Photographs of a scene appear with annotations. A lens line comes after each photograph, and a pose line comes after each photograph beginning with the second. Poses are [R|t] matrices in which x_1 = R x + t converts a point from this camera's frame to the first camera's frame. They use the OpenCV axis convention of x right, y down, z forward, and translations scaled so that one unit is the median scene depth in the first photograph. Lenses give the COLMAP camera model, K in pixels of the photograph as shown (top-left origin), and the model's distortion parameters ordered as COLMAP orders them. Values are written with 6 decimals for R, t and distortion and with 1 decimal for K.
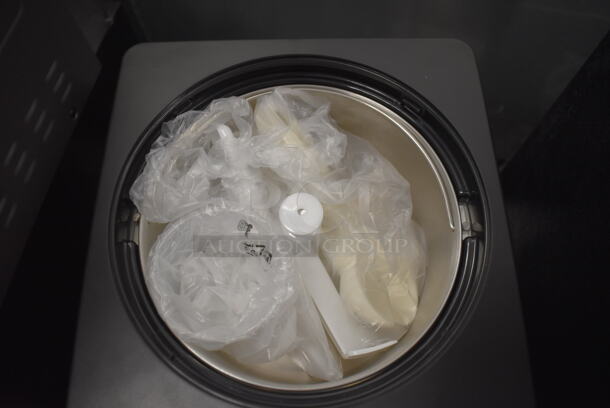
lens RADIAL K [[478.3, 0, 305.0], [0, 478.3, 204.0], [0, 0, 1]] dist [-0.000869, -0.006819]
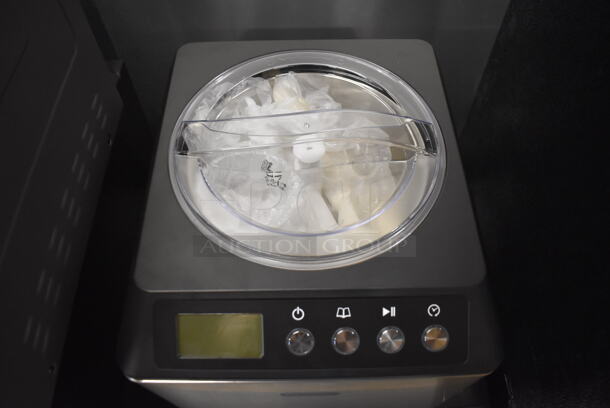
lens RADIAL K [[474.8, 0, 305.0], [0, 474.8, 204.0], [0, 0, 1]] dist [-0.004020, -0.001616]
pose [[0.999969, -0.003442, 0.007018, -0.025700], [0.004552, 0.986293, -0.164942, 0.355122], [-0.006354, 0.164969, 0.986278, -0.274695]]
